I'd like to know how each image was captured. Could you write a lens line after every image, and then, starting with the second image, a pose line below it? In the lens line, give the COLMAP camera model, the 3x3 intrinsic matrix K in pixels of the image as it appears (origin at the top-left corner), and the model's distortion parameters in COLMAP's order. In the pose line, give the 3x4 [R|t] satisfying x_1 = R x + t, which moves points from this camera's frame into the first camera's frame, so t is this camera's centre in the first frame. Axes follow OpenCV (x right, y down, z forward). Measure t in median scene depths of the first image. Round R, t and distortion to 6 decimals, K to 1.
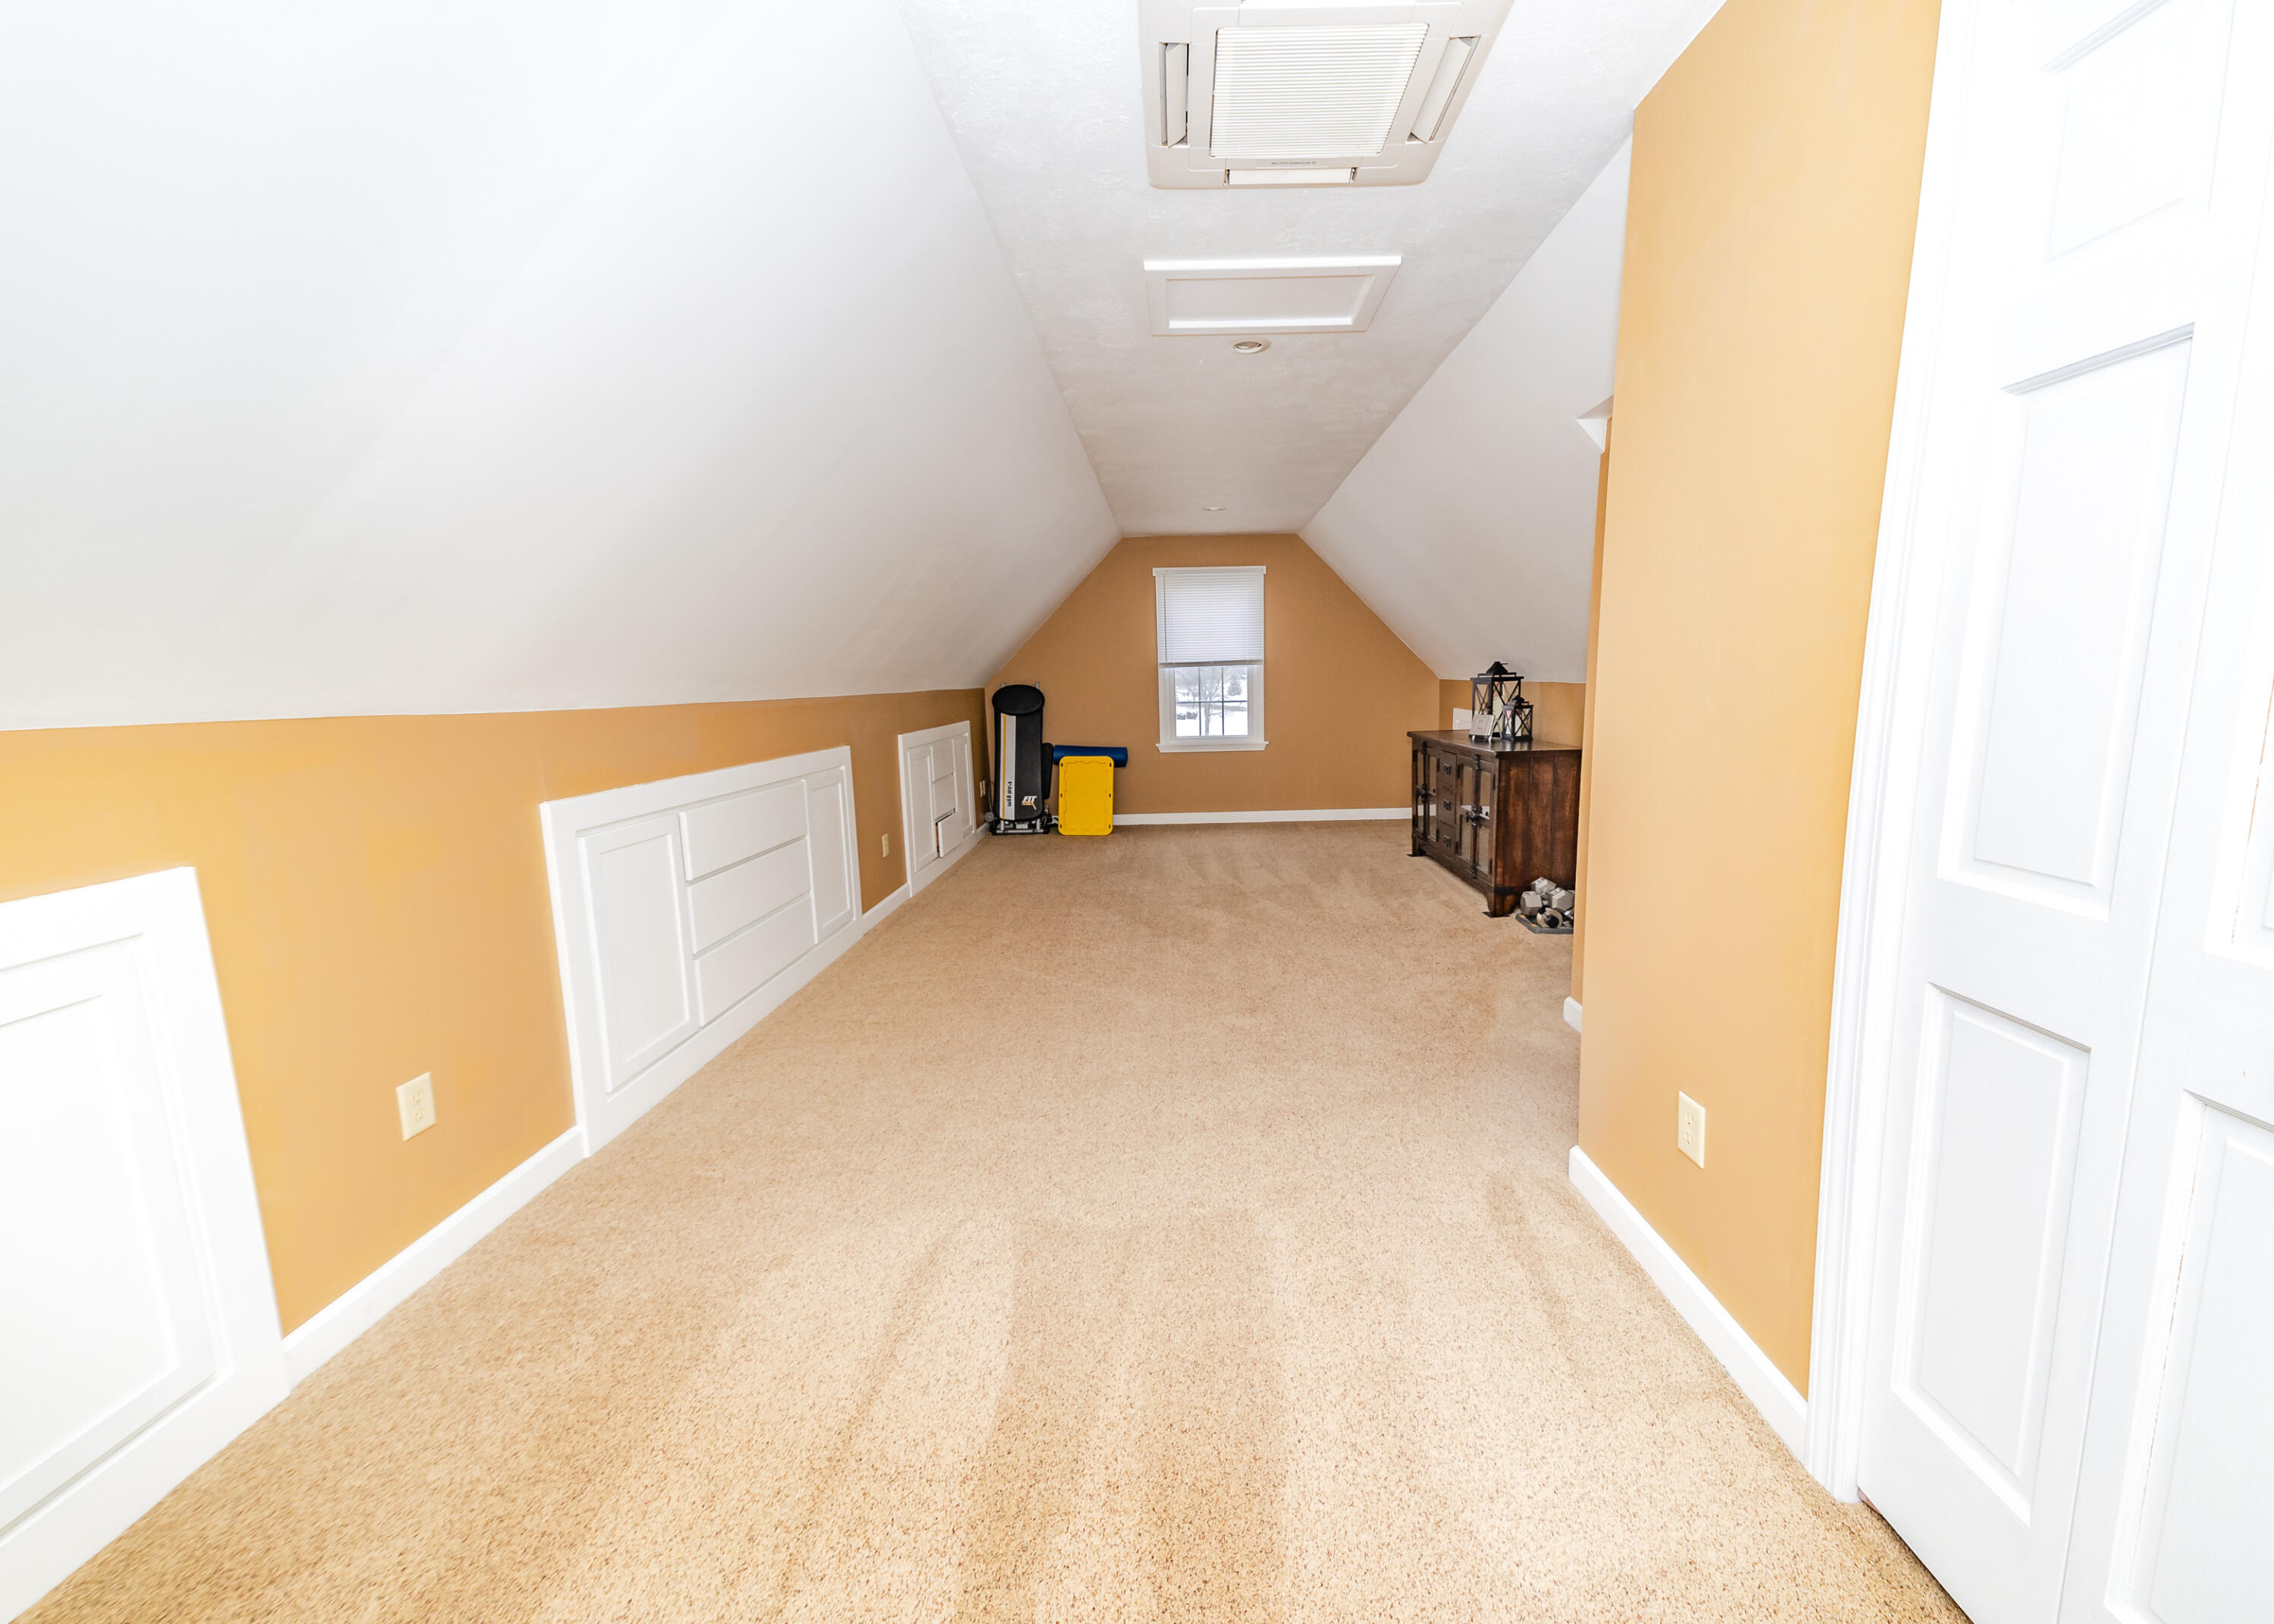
lens RADIAL K [[910.3, 0, 1137.0], [0, 910.3, 812.0], [0, 0, 1]] dist [0.027730, -0.000117]
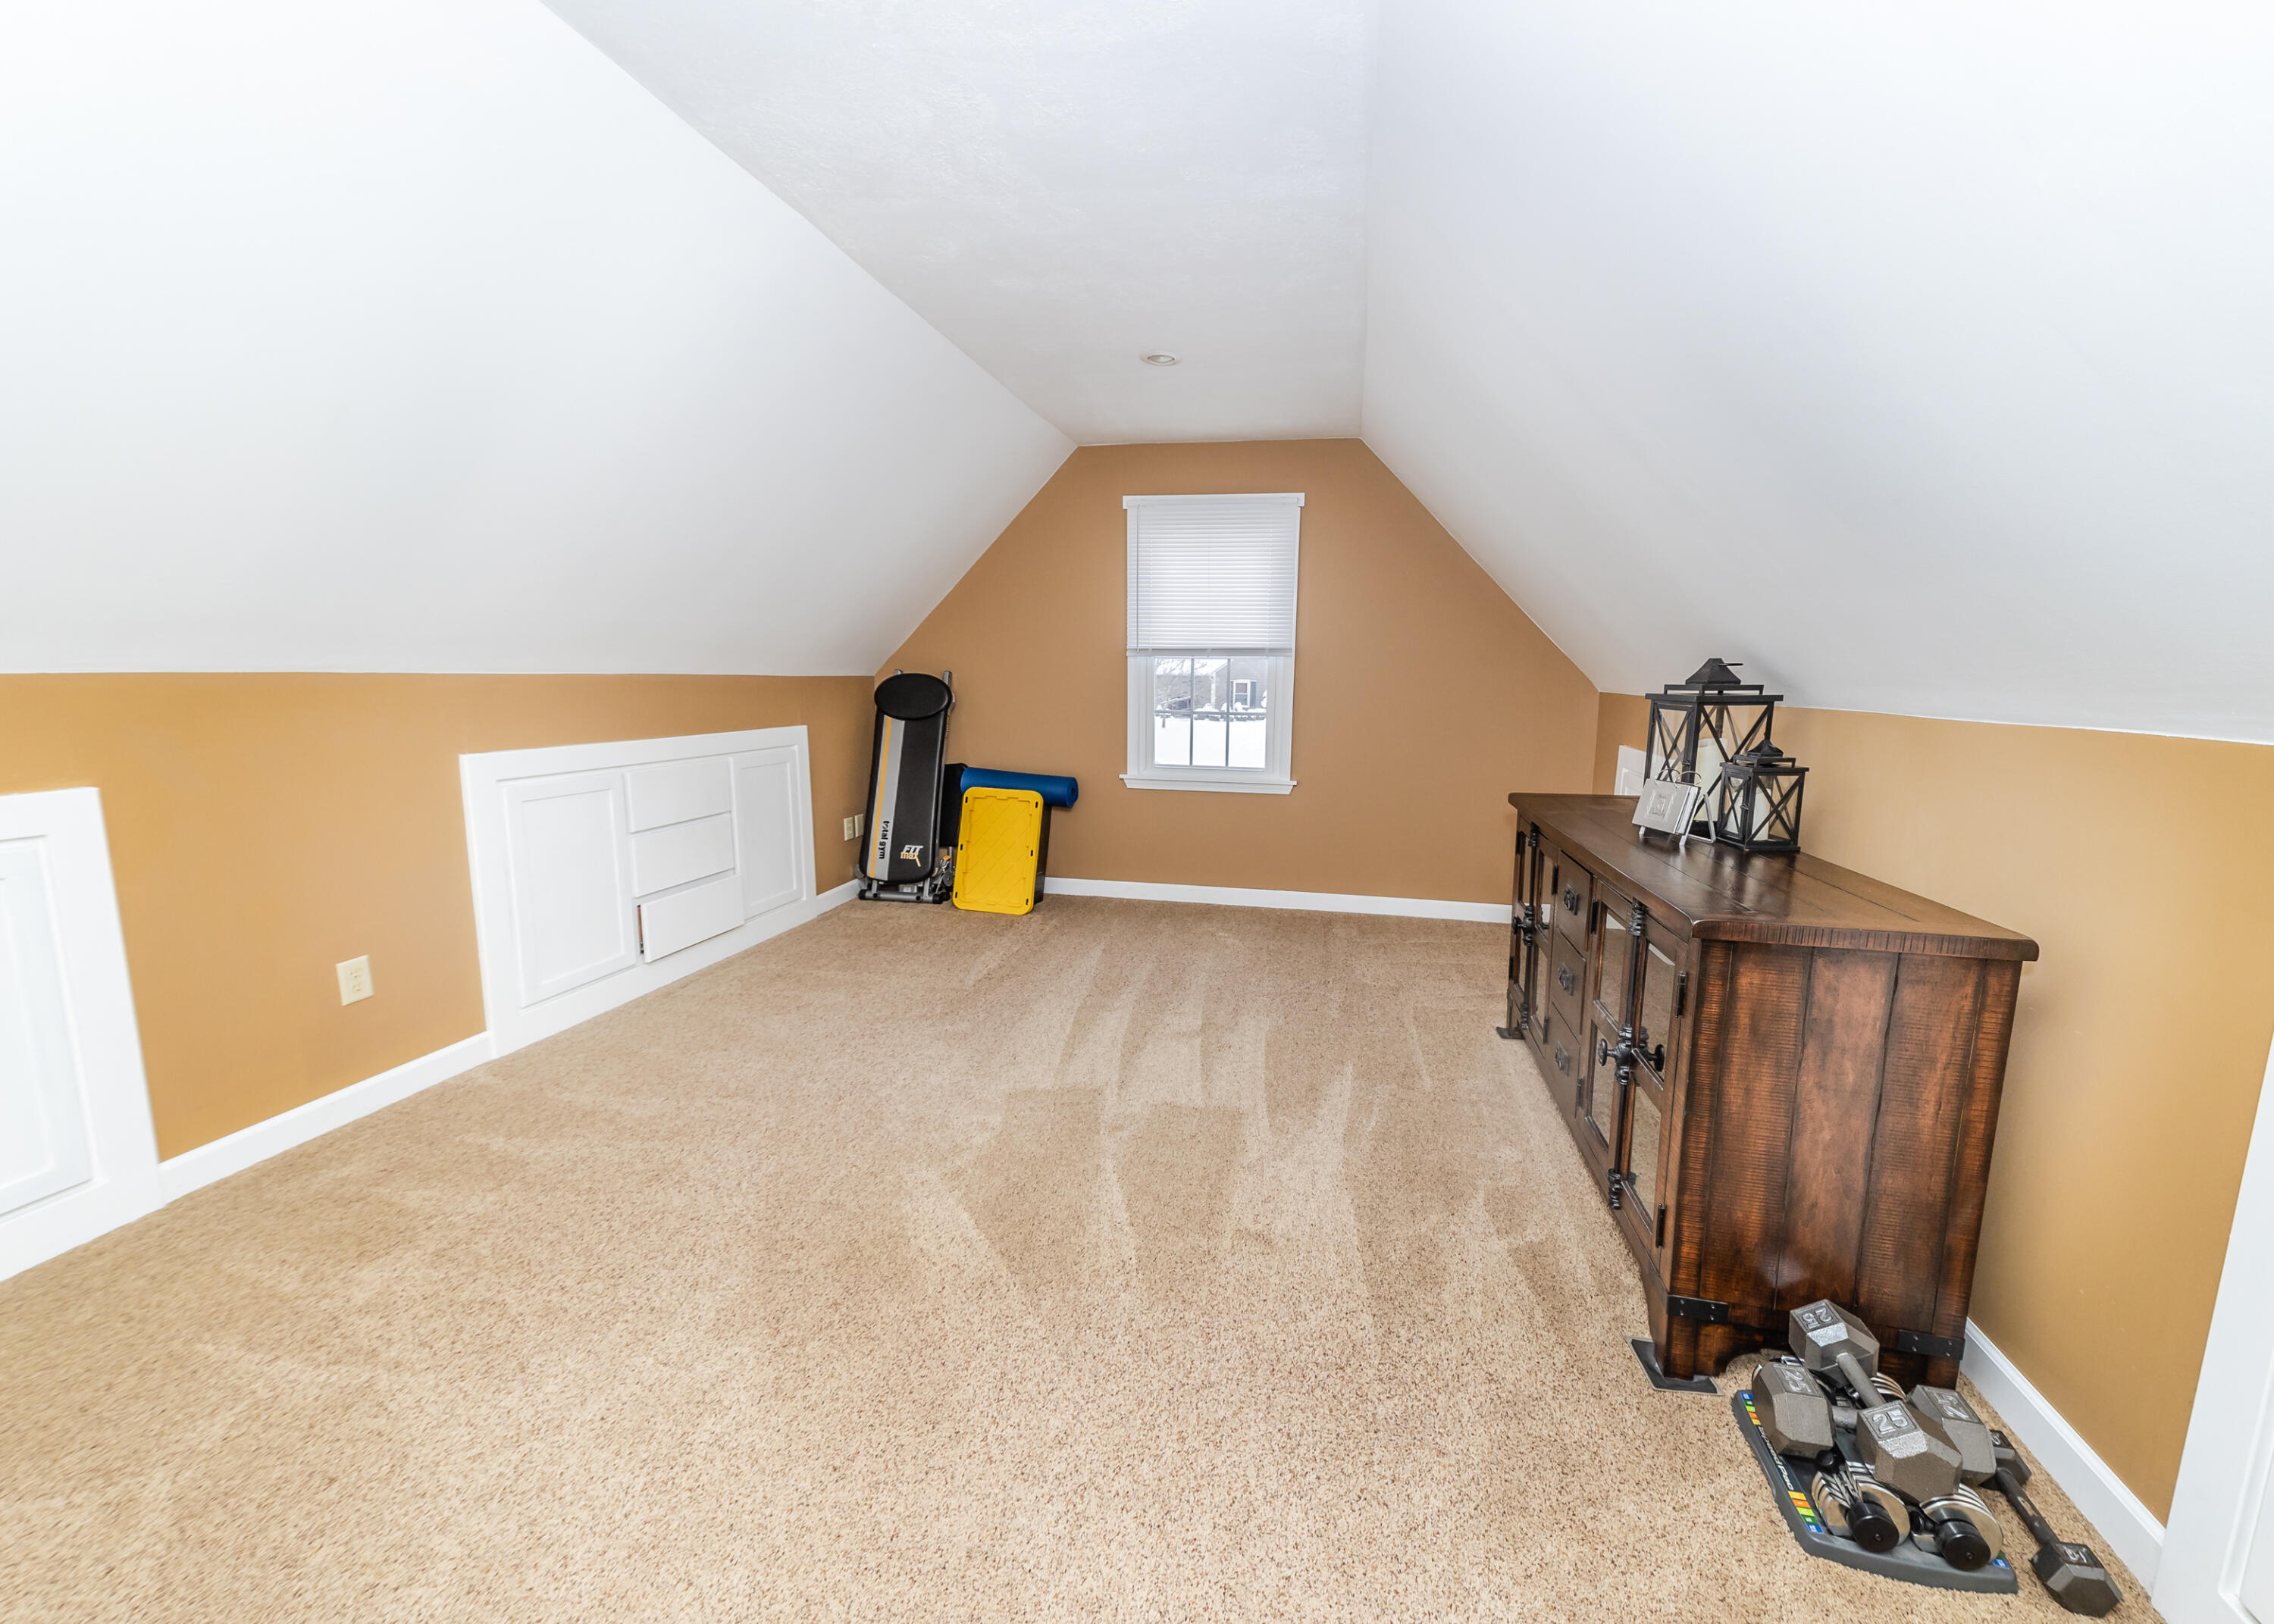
lens RADIAL K [[910.3, 0, 1137.0], [0, 910.3, 812.0], [0, 0, 1]] dist [0.027730, -0.000117]
pose [[0.983430, 0.063018, -0.169986, 0.148759], [-0.061811, 0.998011, 0.012390, -0.058859], [0.170428, -0.001678, 0.985369, 0.382999]]
